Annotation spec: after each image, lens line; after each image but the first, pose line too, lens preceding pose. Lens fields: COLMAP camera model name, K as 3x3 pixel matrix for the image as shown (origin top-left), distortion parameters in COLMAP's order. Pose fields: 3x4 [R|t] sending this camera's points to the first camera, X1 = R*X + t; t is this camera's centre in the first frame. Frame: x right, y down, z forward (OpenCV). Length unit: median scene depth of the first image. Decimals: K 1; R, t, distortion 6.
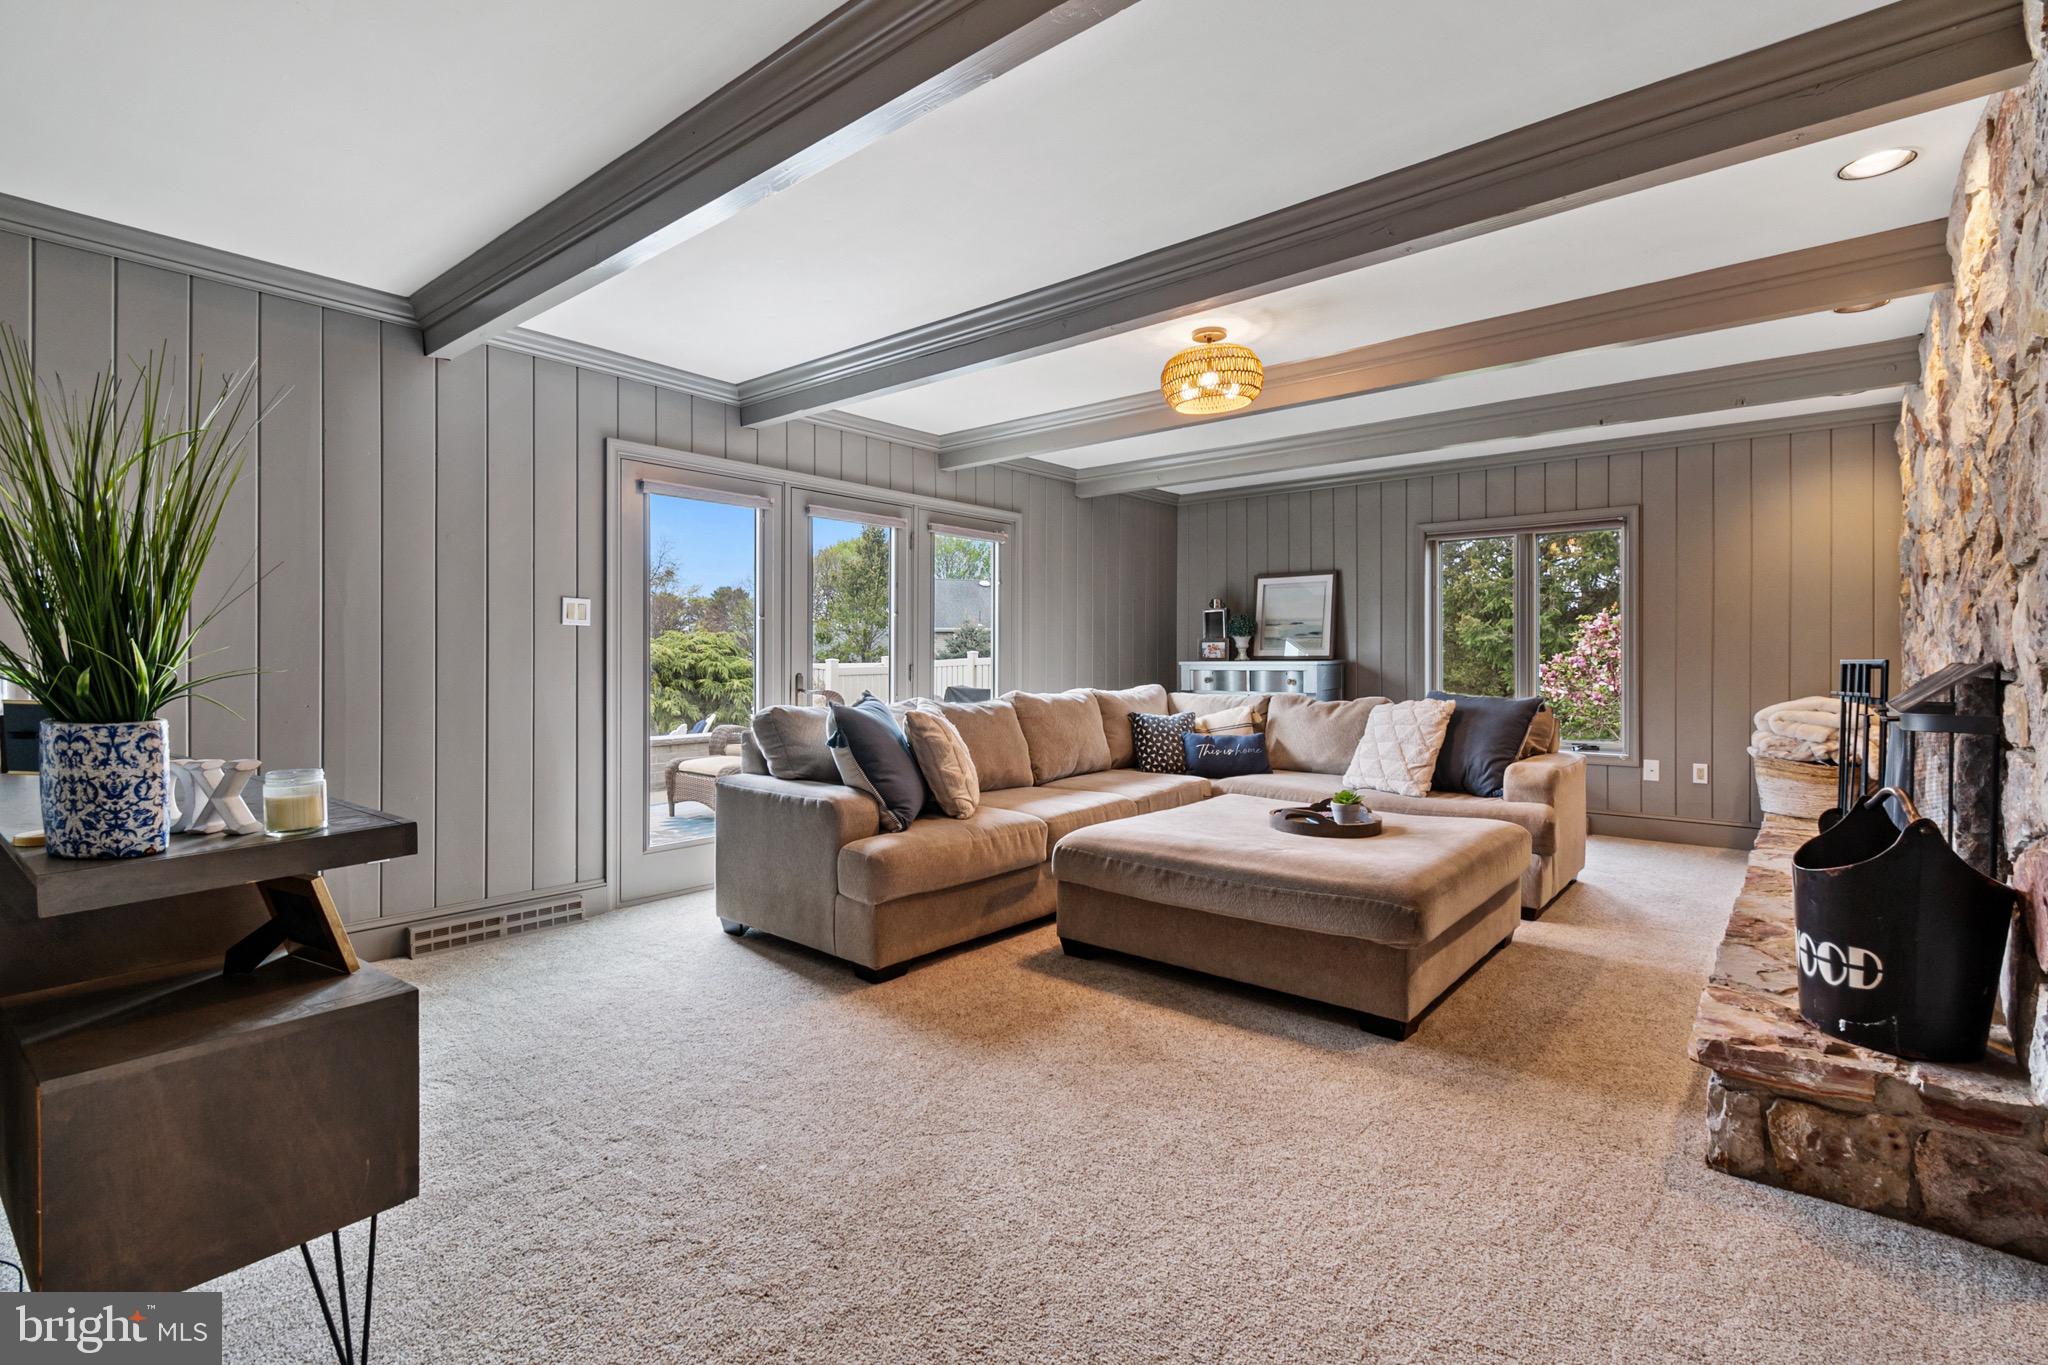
lens RADIAL K [[916.6, 0, 1028.2], [0, 916.6, 703.9], [0, 0, 1]] dist [0.002408, 0.000258]
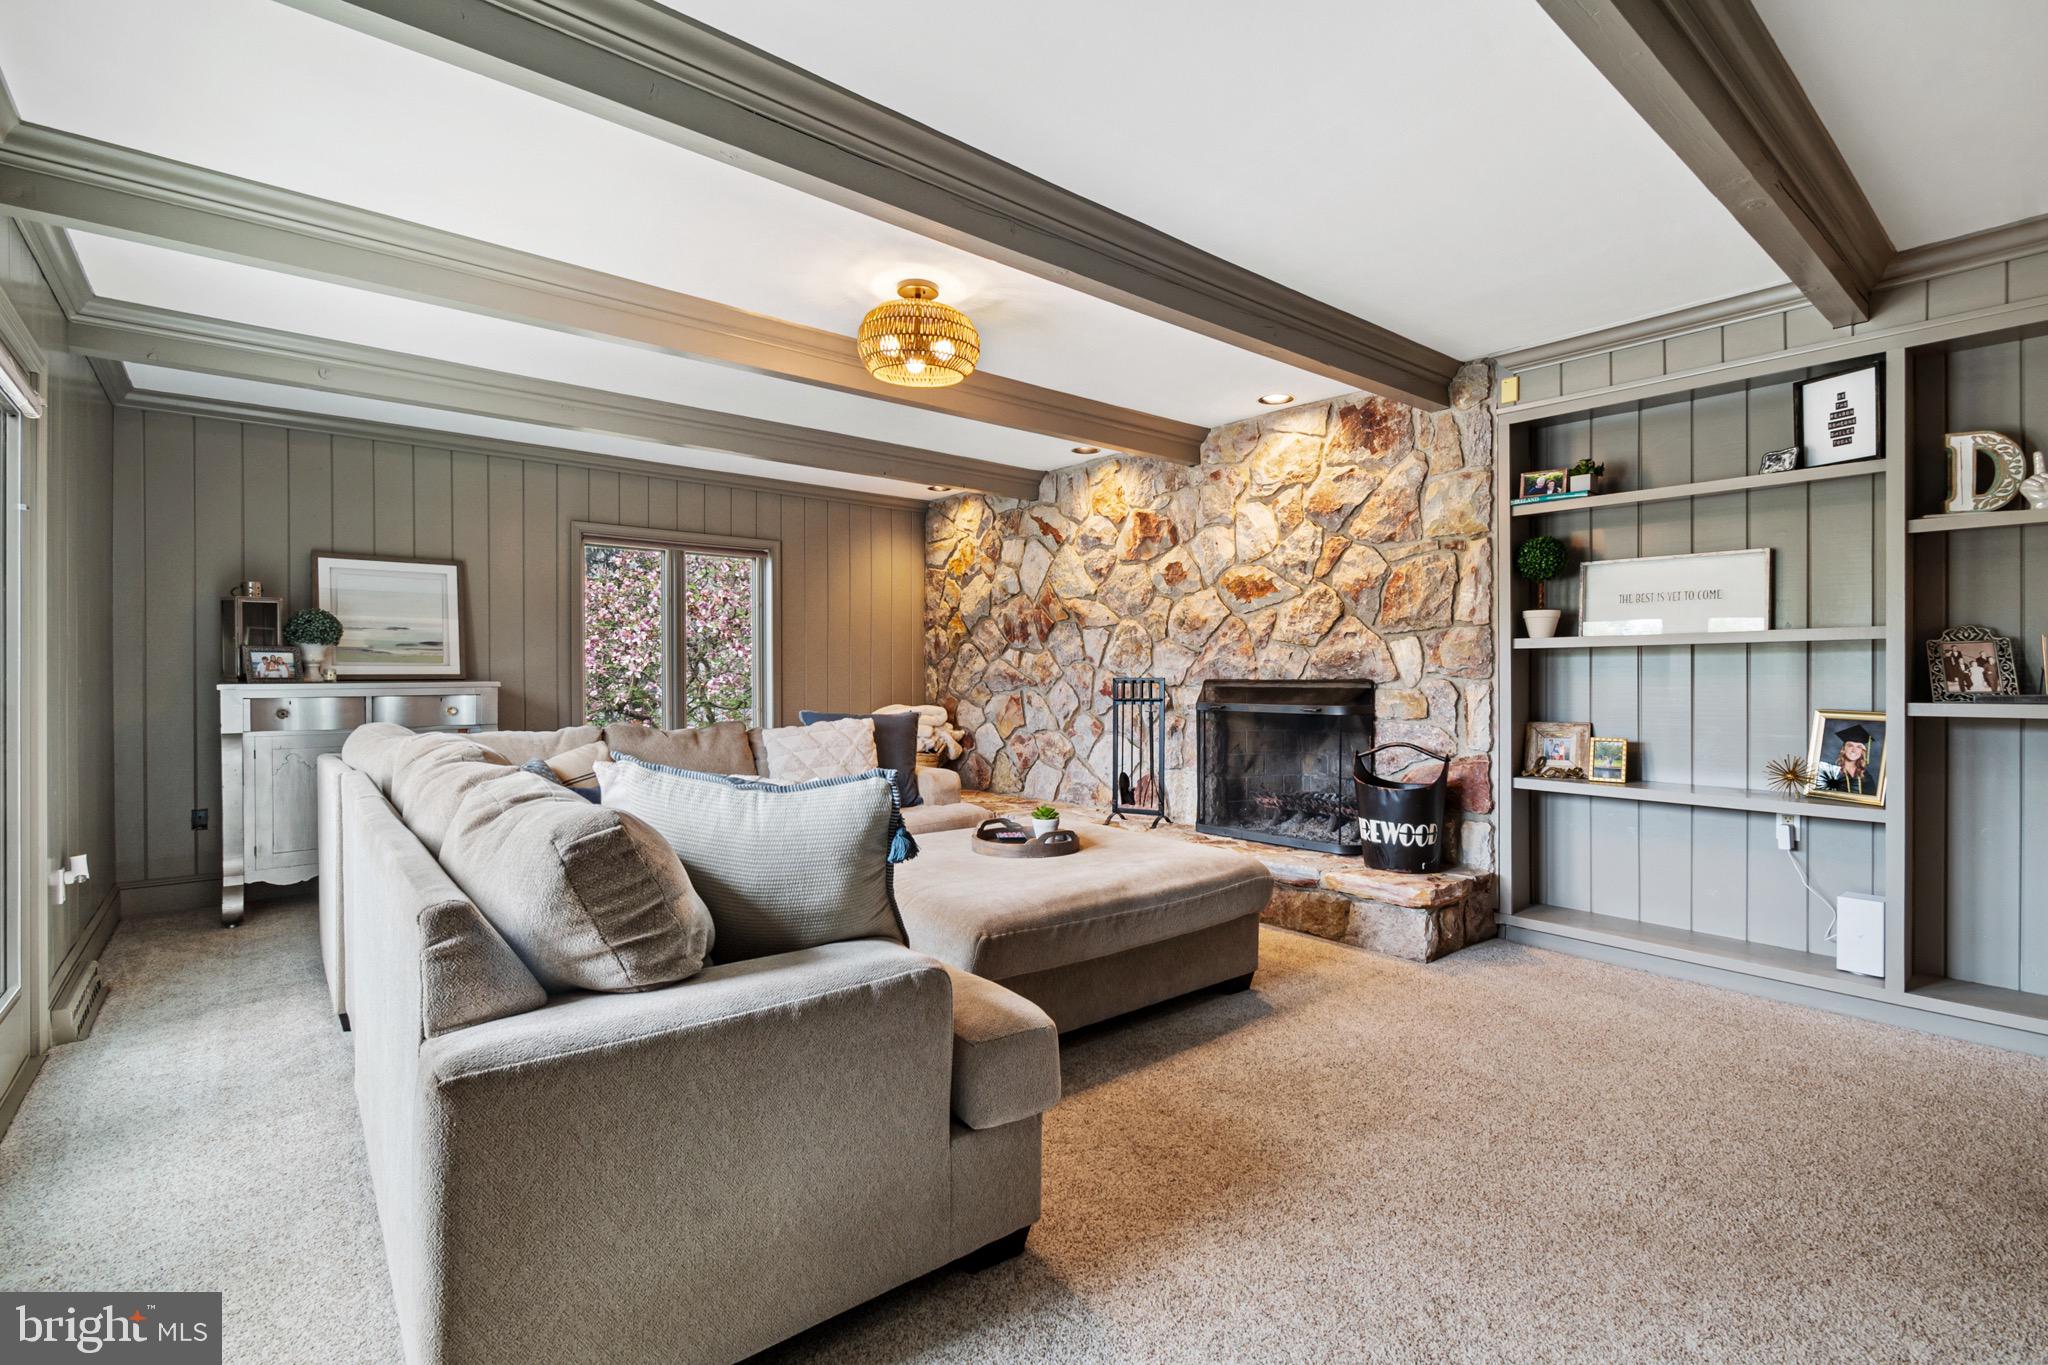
lens RADIAL K [[935.1, 0, 1029.2], [0, 935.1, 696.0], [0, 0, 1]] dist [0.003396, -0.000037]
pose [[0.175816, -0.022913, 0.984156, -0.794604], [0.050279, 0.998633, 0.014268, -0.052274], [-0.983138, 0.046974, 0.176728, 0.954698]]
